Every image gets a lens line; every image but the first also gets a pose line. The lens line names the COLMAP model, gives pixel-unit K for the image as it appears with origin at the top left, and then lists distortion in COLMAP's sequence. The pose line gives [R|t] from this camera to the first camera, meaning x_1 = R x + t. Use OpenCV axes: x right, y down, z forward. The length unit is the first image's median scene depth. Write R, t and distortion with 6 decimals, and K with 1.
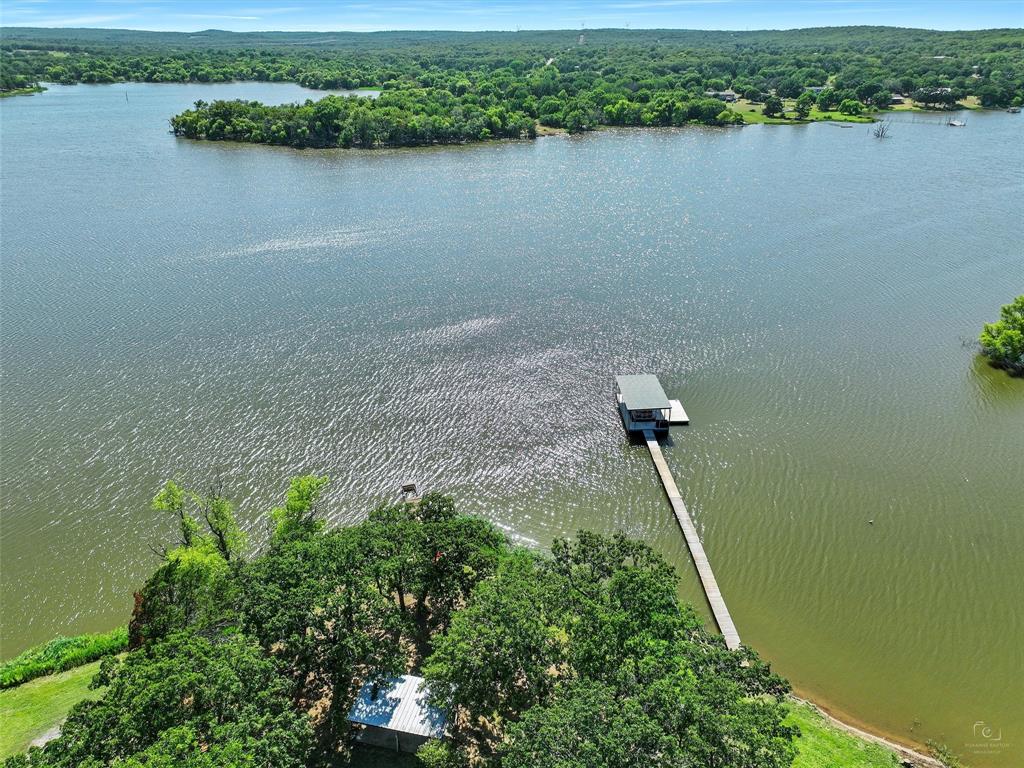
lens RADIAL K [[709.1, 0, 511.1], [0, 709.1, 412.7], [0, 0, 1]] dist [0.007944, 0.021366]
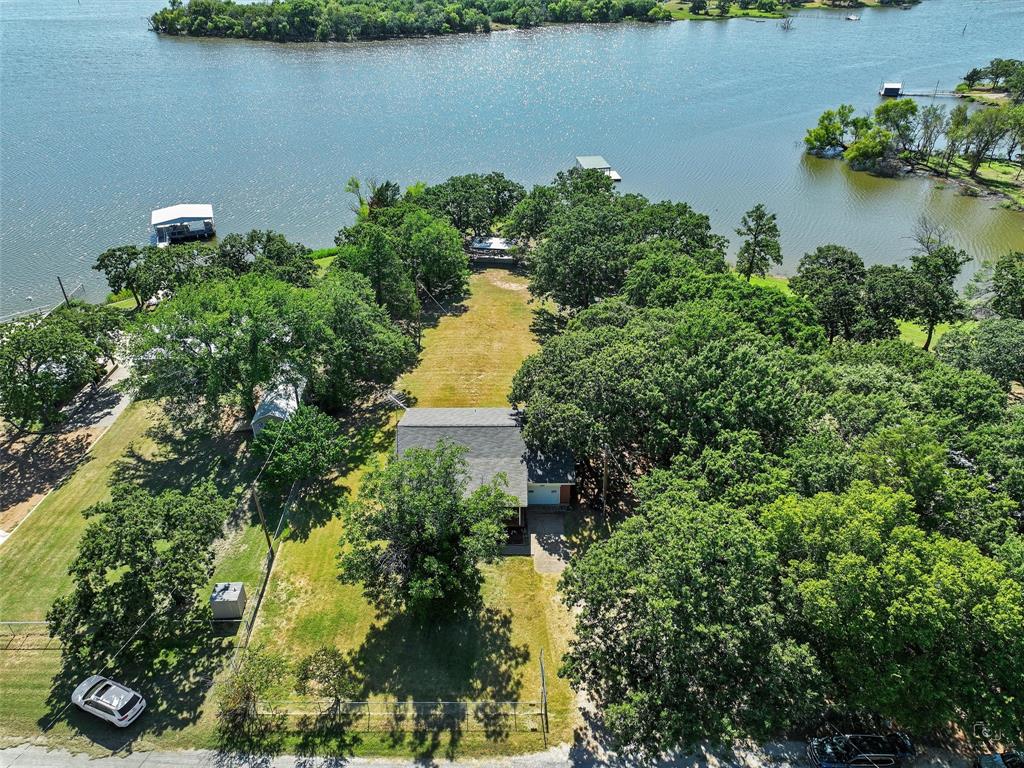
lens RADIAL K [[709.1, 0, 511.1], [0, 709.1, 412.7], [0, 0, 1]] dist [0.007944, 0.021366]
pose [[0.996437, -0.046996, 0.070033, -0.032192], [0.039853, 0.994177, 0.100116, 0.082101], [-0.074330, -0.096968, 0.992508, -0.148300]]
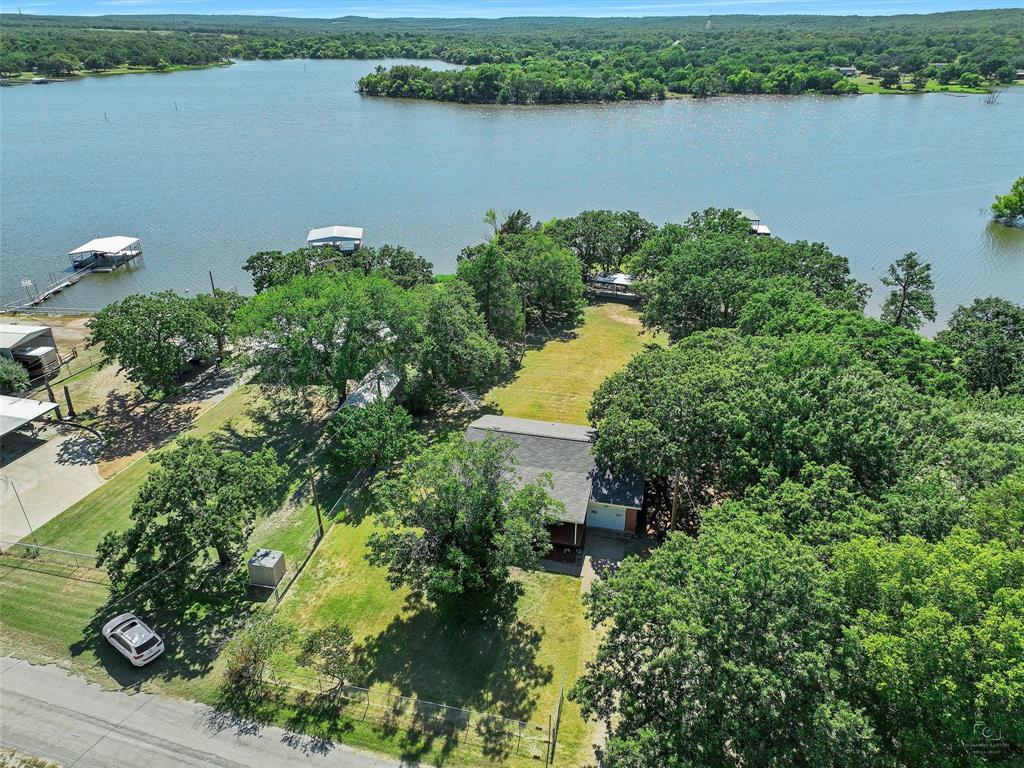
lens RADIAL K [[709.1, 0, 511.1], [0, 709.1, 412.7], [0, 0, 1]] dist [0.007944, 0.021366]
pose [[0.988760, 0.076032, -0.128738, -0.018875], [-0.074333, 0.997072, 0.017956, 0.092445], [0.129726, -0.008185, 0.991516, -0.141808]]
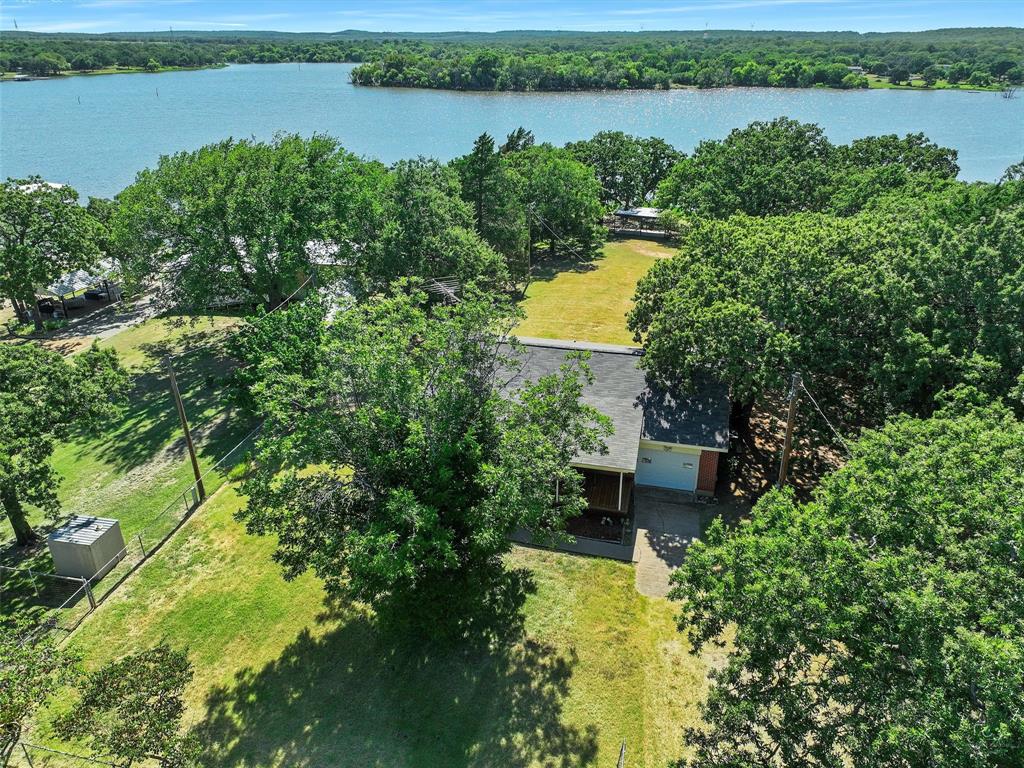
lens RADIAL K [[726.5, 0, 519.4], [0, 726.5, 381.3], [0, 0, 1]] dist [-0.035879, 0.090829]
pose [[0.990504, 0.065575, -0.120839, -0.024170], [-0.071527, 0.996396, -0.045588, 0.107681], [0.117414, 0.053798, 0.991625, -0.094738]]
